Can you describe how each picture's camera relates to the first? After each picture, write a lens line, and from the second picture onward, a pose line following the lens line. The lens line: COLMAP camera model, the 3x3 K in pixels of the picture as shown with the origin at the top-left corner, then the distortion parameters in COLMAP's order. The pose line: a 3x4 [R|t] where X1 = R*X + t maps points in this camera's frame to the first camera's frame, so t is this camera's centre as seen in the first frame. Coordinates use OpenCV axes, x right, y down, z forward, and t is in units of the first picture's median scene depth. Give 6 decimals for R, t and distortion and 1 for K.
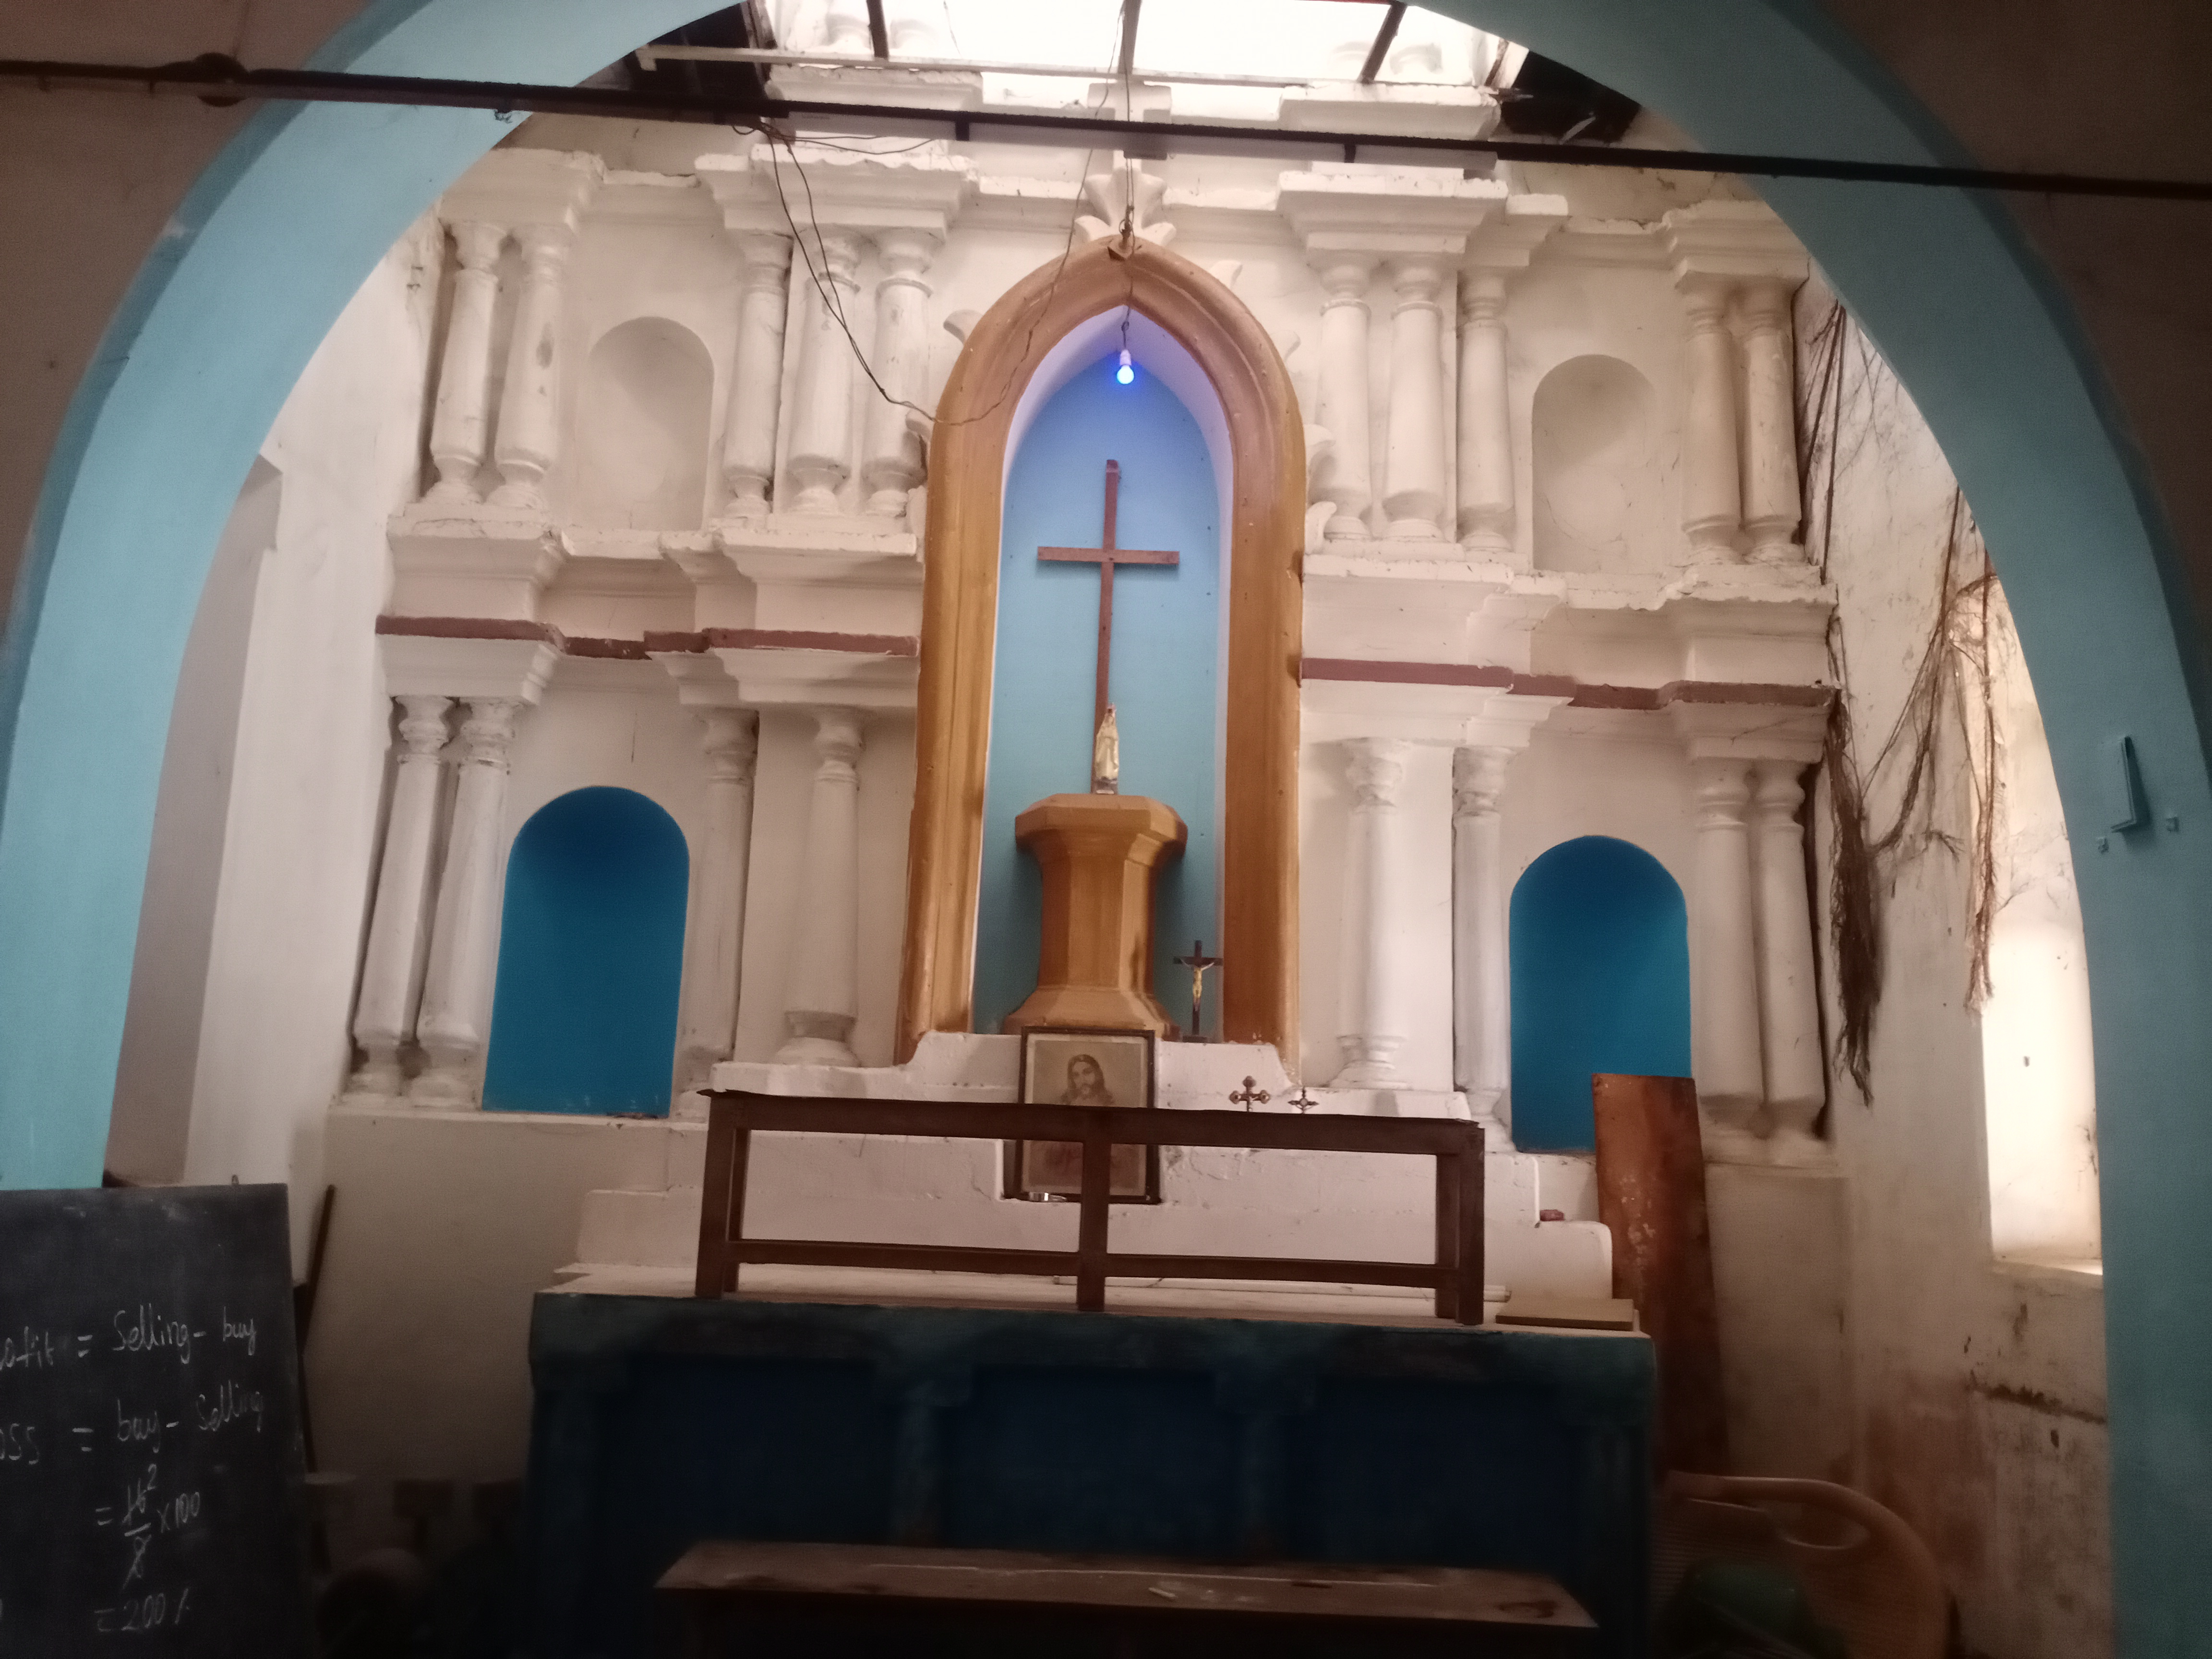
lens RADIAL K [[1729.2, 0, 1106.0], [0, 1729.2, 829.5], [0, 0, 1]] dist [0.049943, -0.137617]
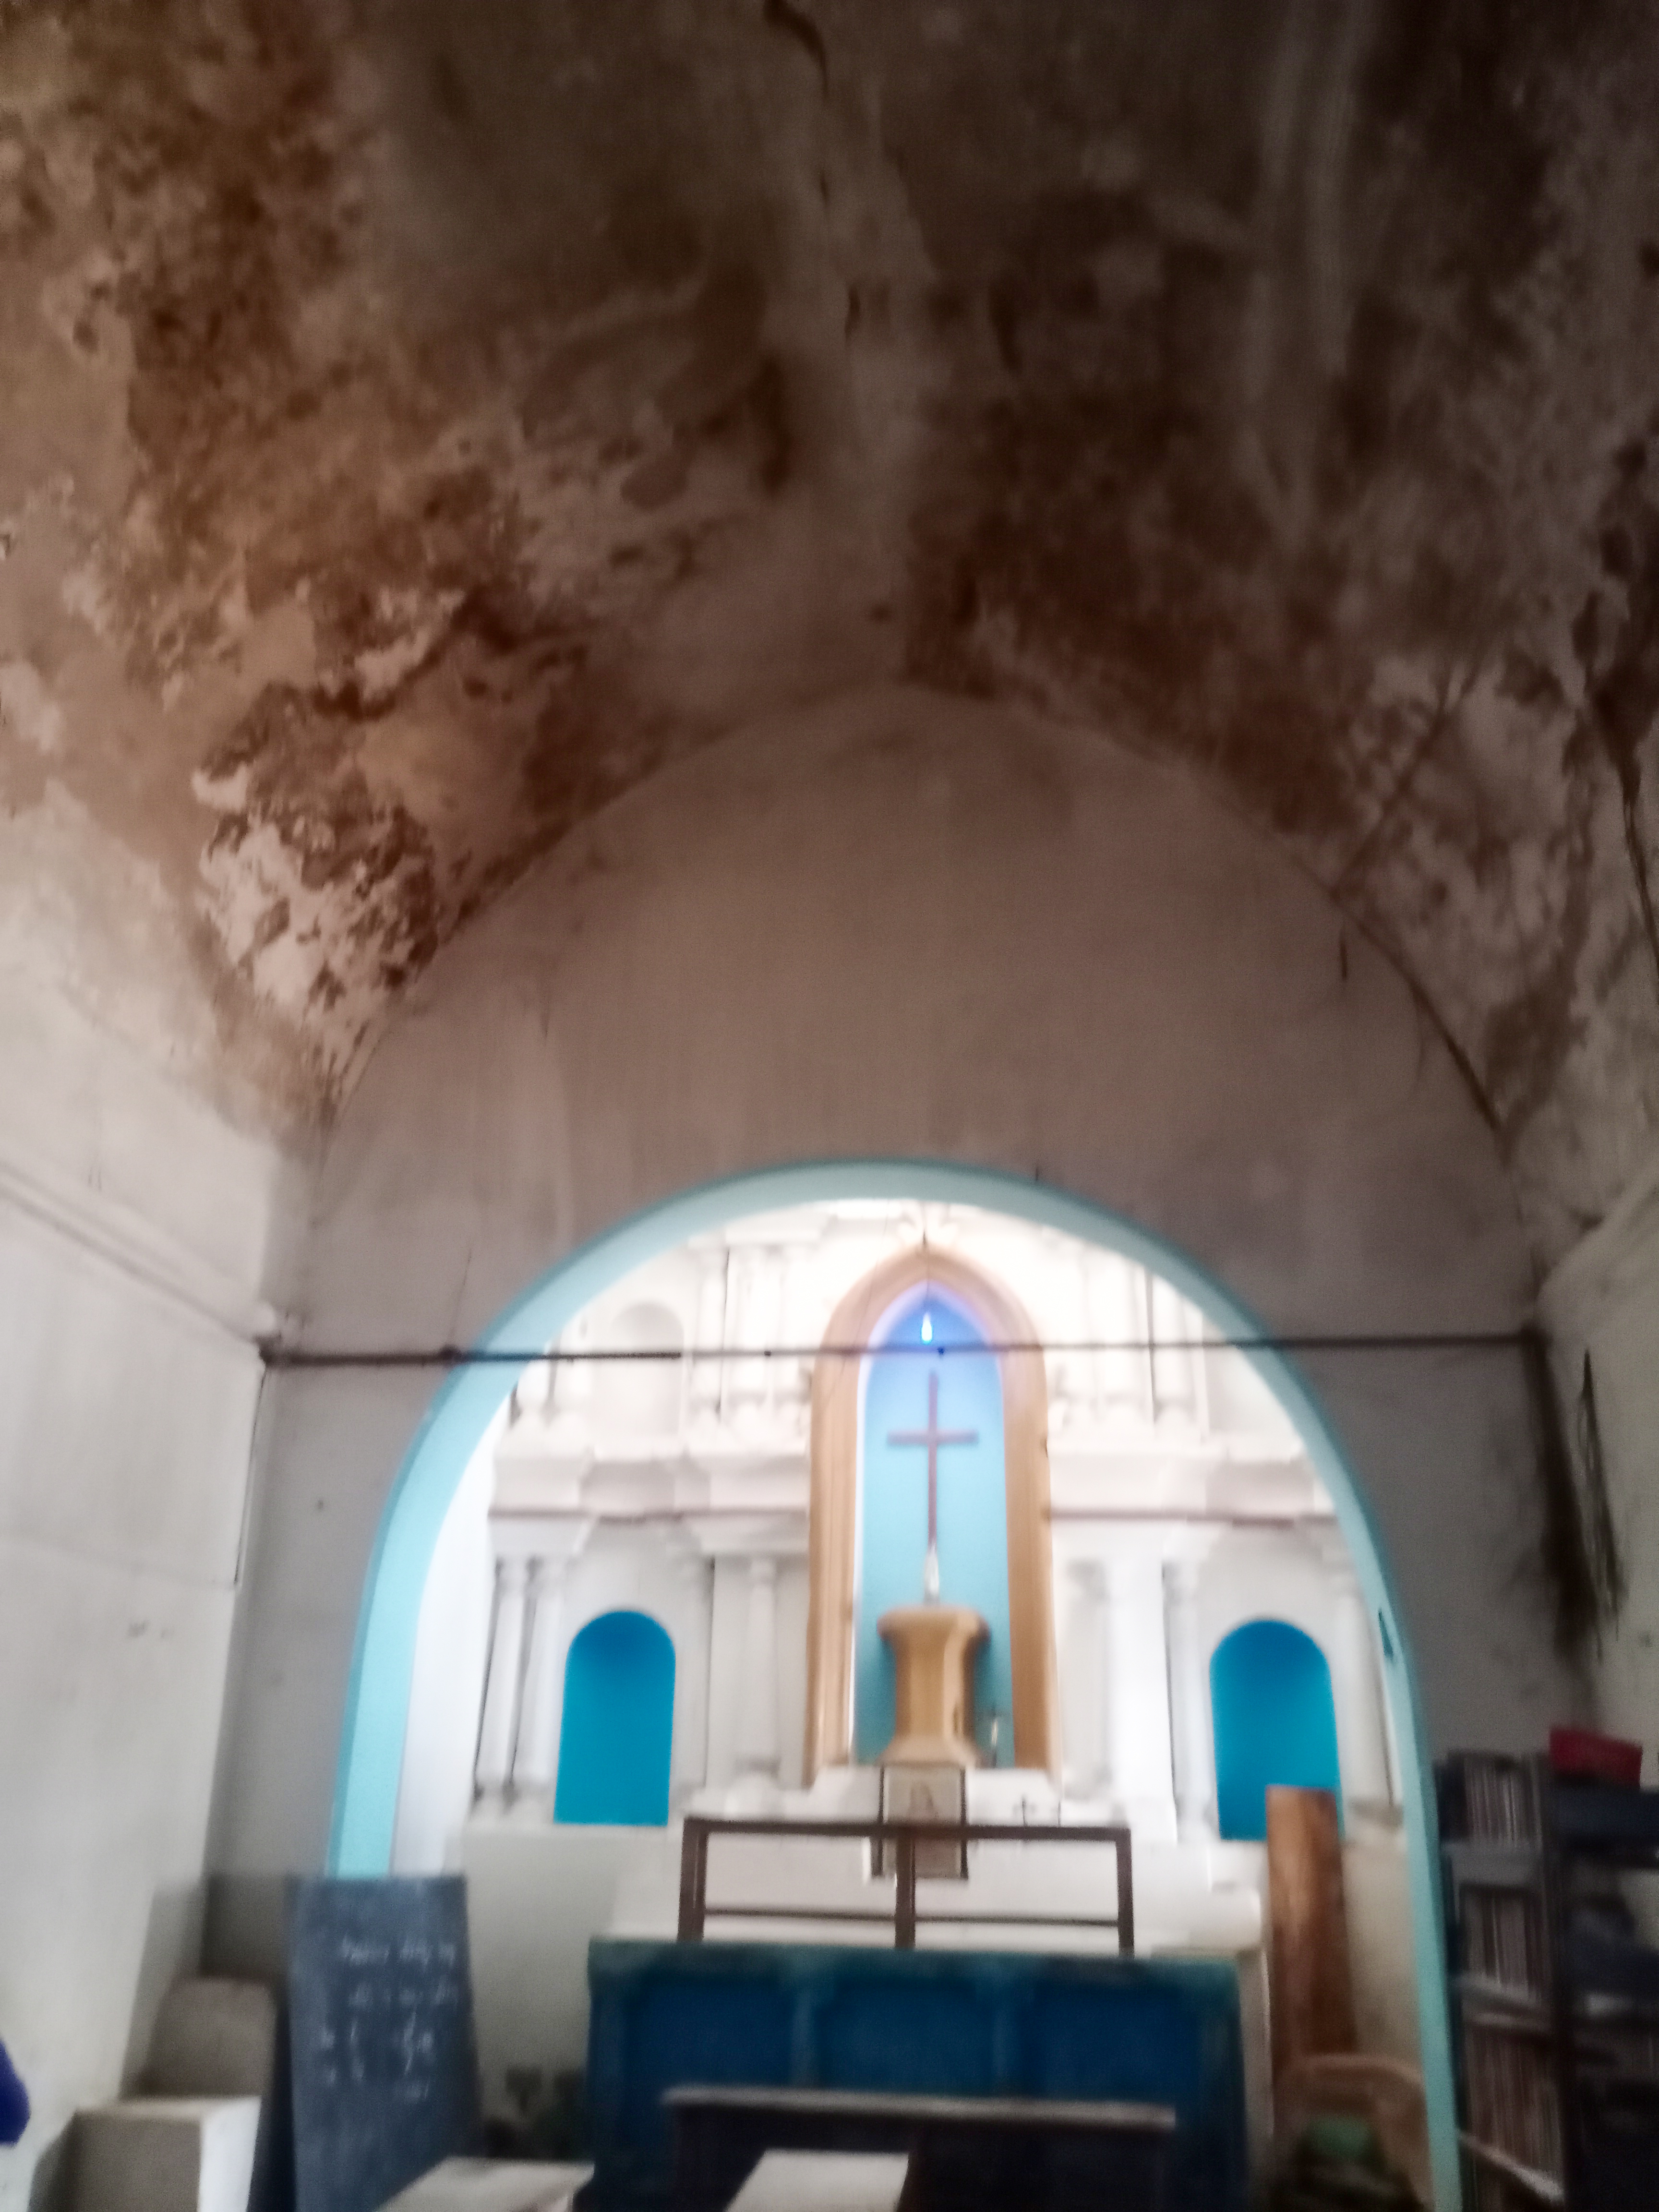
lens RADIAL K [[1729.2, 0, 829.5], [0, 1729.2, 1106.0], [0, 0, 1]] dist [0.049943, -0.137617]
pose [[0.984537, -0.082717, -0.154420, 0.189777], [0.046965, 0.973863, -0.222226, -0.114302], [0.168765, 0.211537, 0.962689, -0.623497]]
